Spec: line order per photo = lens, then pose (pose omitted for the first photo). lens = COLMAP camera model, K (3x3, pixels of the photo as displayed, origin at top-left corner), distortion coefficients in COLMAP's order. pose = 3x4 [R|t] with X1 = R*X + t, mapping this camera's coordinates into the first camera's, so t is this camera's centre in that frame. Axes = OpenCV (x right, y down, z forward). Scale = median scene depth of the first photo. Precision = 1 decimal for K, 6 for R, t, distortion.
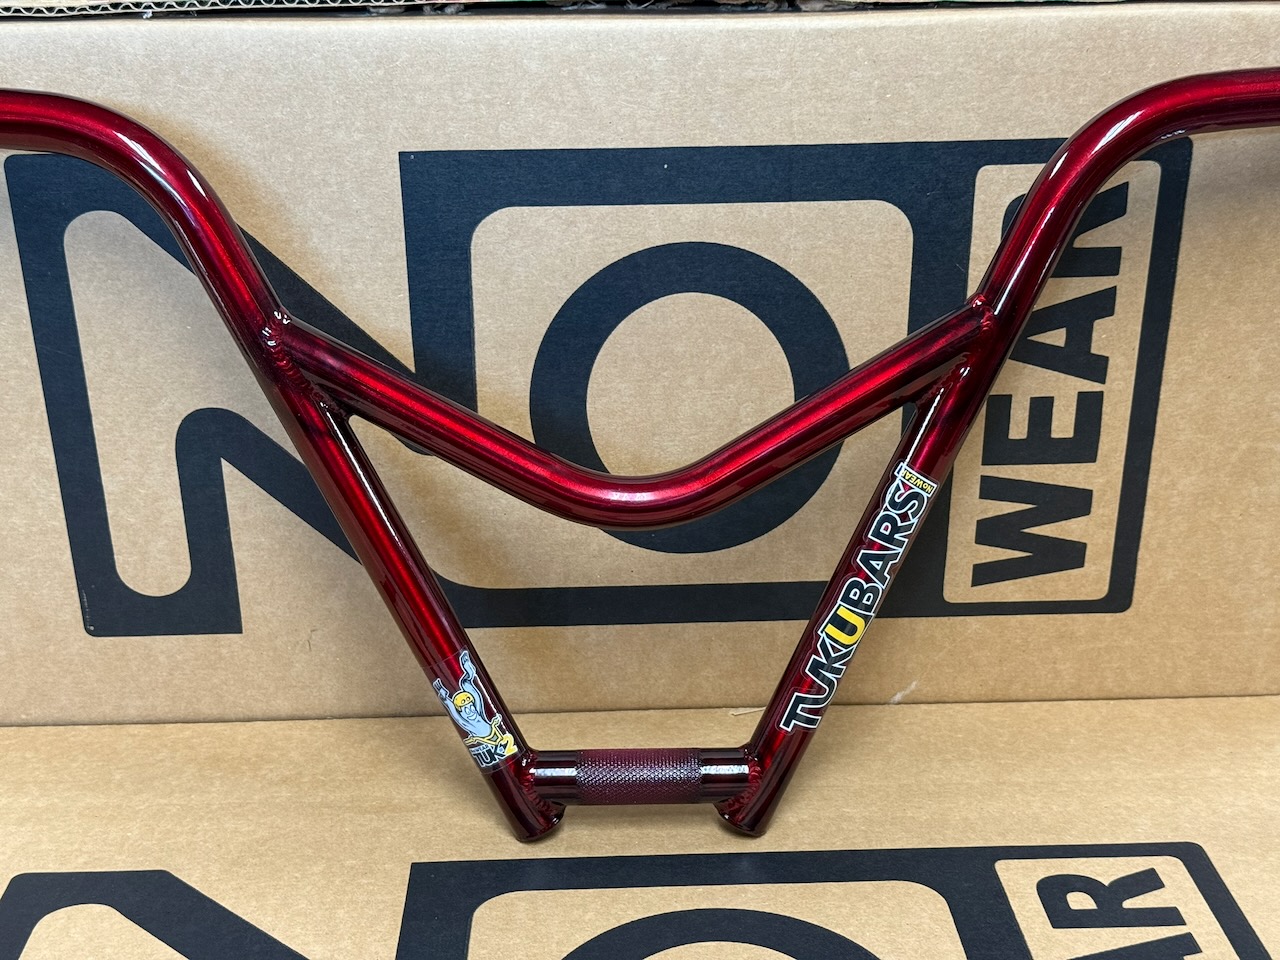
lens RADIAL K [[1639.4, 0, 636.0], [0, 1639.4, 477.2], [0, 0, 1]] dist [0.156102, -0.282412]
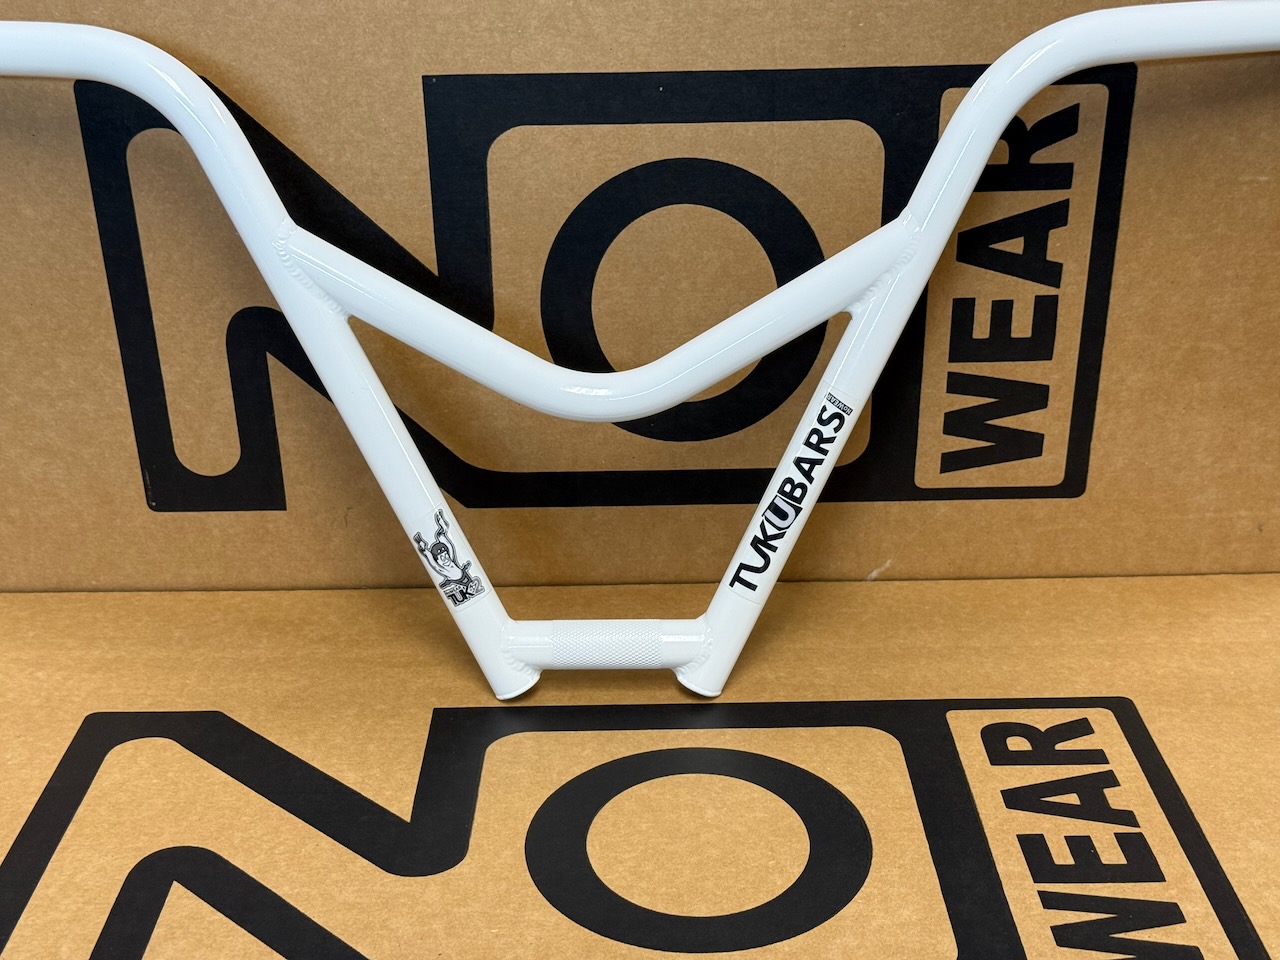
lens RADIAL K [[1619.0, 0, 634.3], [0, 1619.0, 465.9], [0, 0, 1]] dist [0.144610, -0.239563]
pose [[0.999562, 0.007889, -0.028507, 0.030901], [-0.006759, 0.999196, 0.039530, 0.020585], [0.028796, -0.039320, 0.998812, -0.101043]]
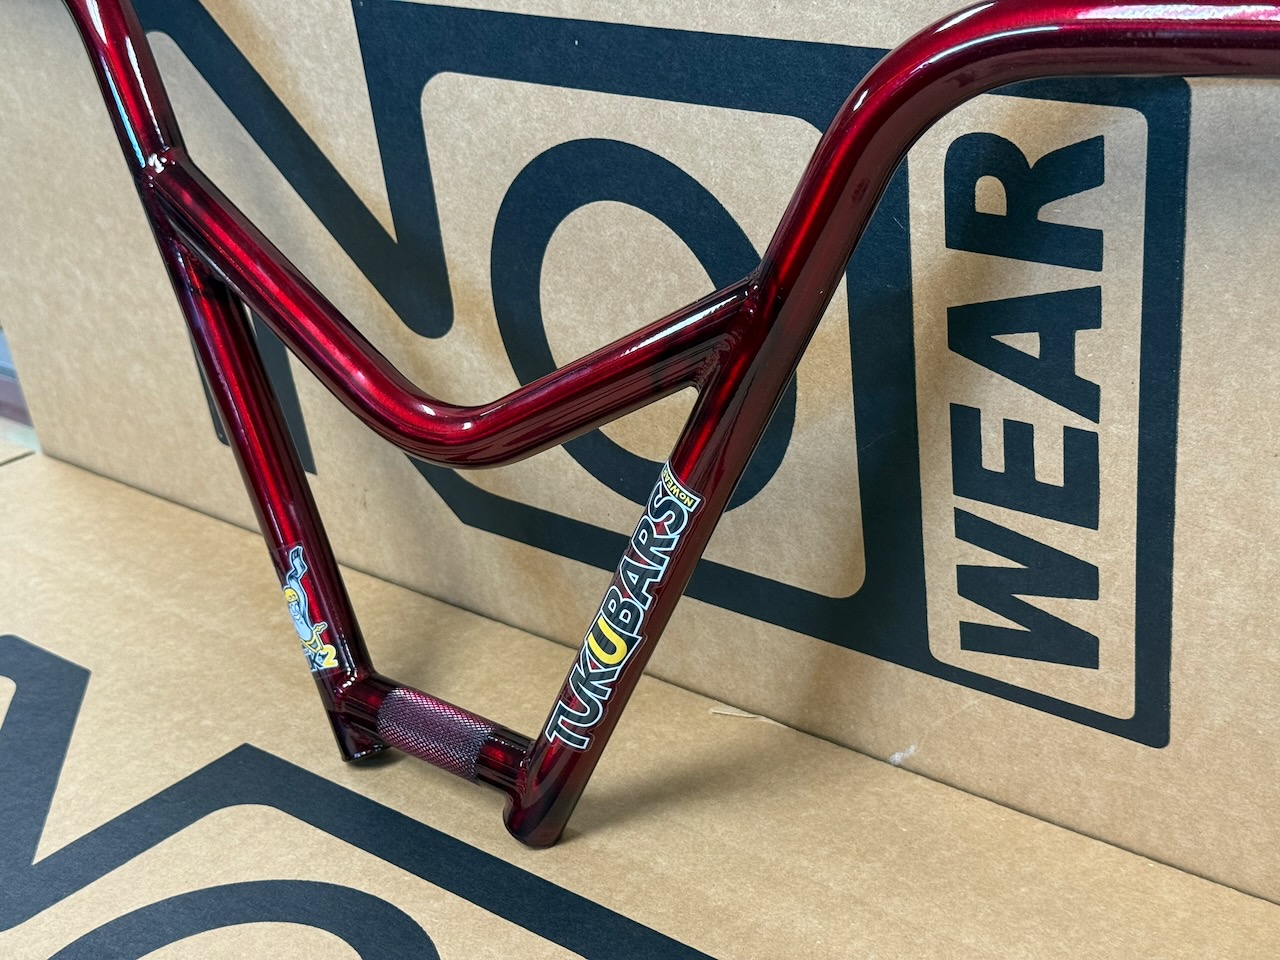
lens RADIAL K [[1693.7, 0, 640.0], [0, 1693.7, 480.0], [0, 0, 1]] dist [0.171110, -0.380774]
pose [[0.788327, 0.243273, -0.565119, 0.534948], [-0.186162, 0.969768, 0.157775, -0.109126], [0.586417, -0.019175, 0.809783, 0.301336]]
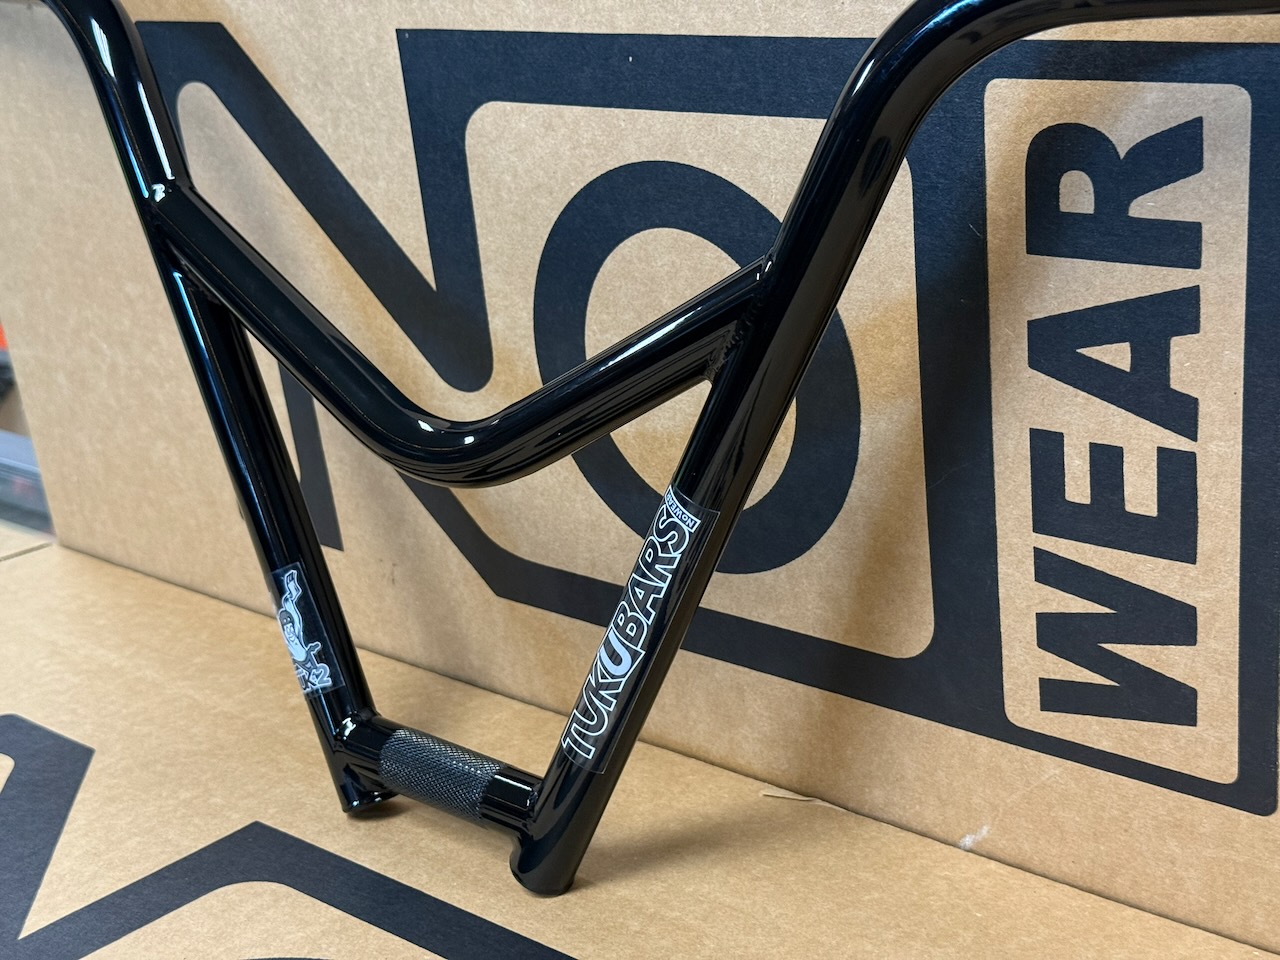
lens RADIAL K [[1690.0, 0, 648.2], [0, 1690.0, 479.3], [0, 0, 1]] dist [0.177481, -0.395028]
pose [[0.779392, 0.189756, -0.597111, 0.507404], [-0.197823, 0.978812, 0.052844, -0.034654], [0.594487, 0.076936, 0.800416, 0.343605]]
